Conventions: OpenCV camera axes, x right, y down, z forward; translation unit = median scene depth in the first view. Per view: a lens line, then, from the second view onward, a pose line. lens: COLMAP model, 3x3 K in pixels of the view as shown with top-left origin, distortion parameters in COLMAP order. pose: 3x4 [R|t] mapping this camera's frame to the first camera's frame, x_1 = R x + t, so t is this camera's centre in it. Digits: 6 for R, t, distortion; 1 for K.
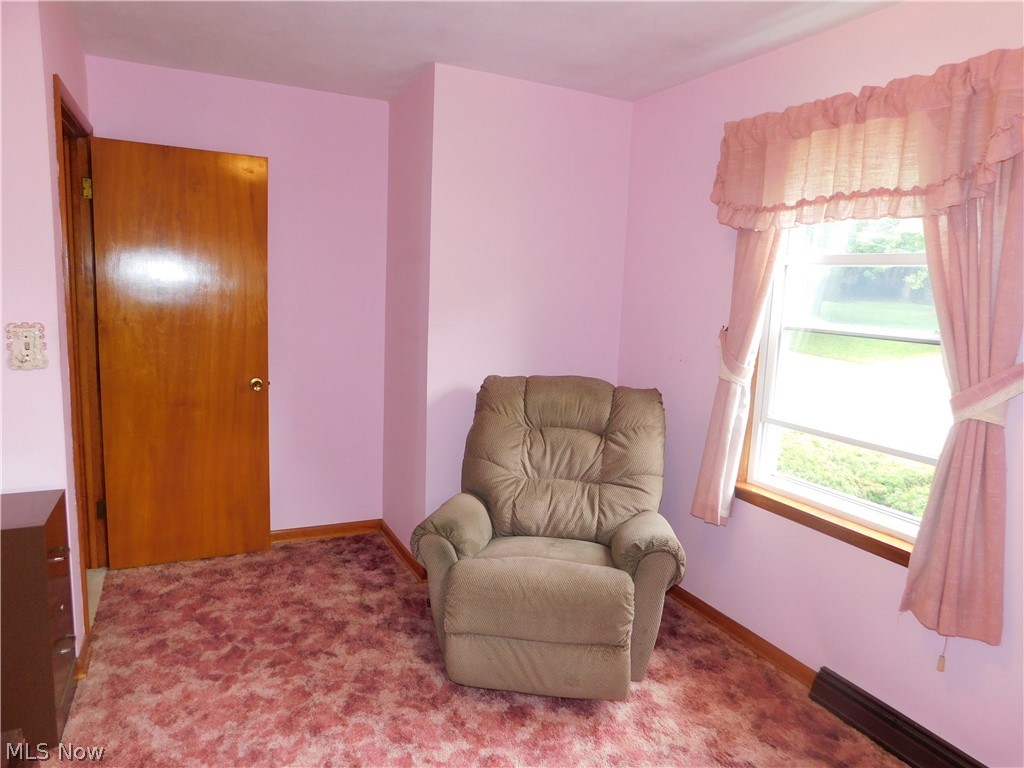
lens RADIAL K [[678.6, 0, 515.5], [0, 678.6, 381.9], [0, 0, 1]] dist [-0.055994, 0.053278]
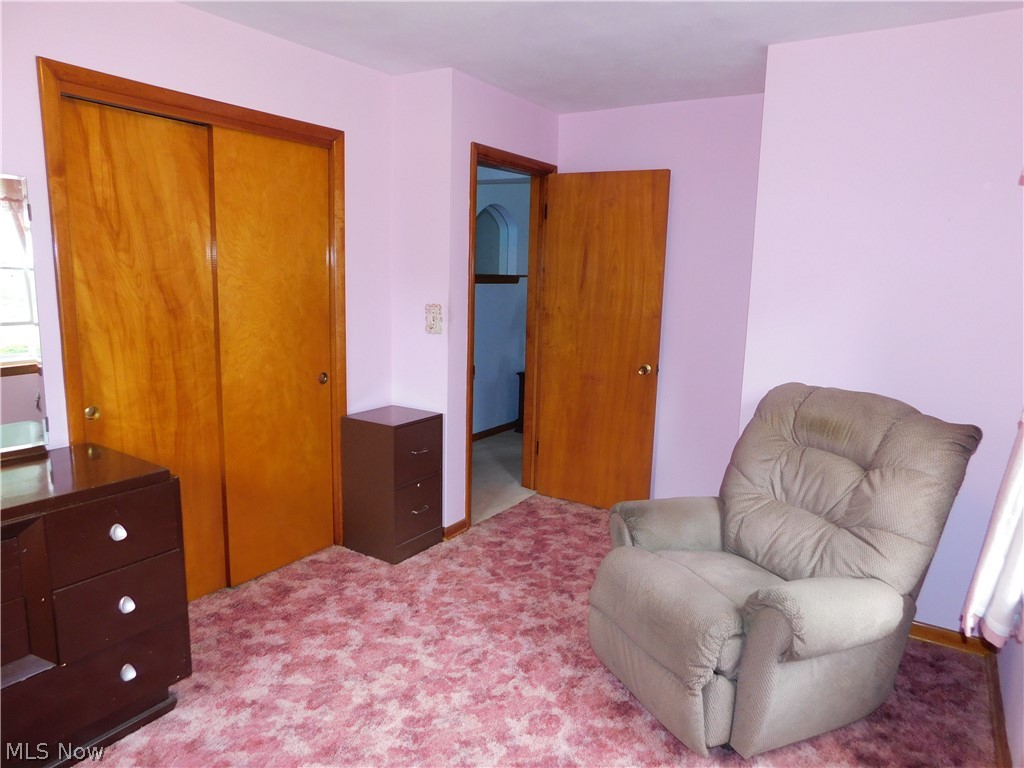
lens RADIAL K [[678.6, 0, 515.5], [0, 678.6, 381.9], [0, 0, 1]] dist [-0.055994, 0.053278]
pose [[0.521440, 0.113570, -0.845696, 0.588887], [-0.123853, 0.990681, 0.056675, -0.016421], [0.844252, 0.075189, 0.530647, 0.258051]]
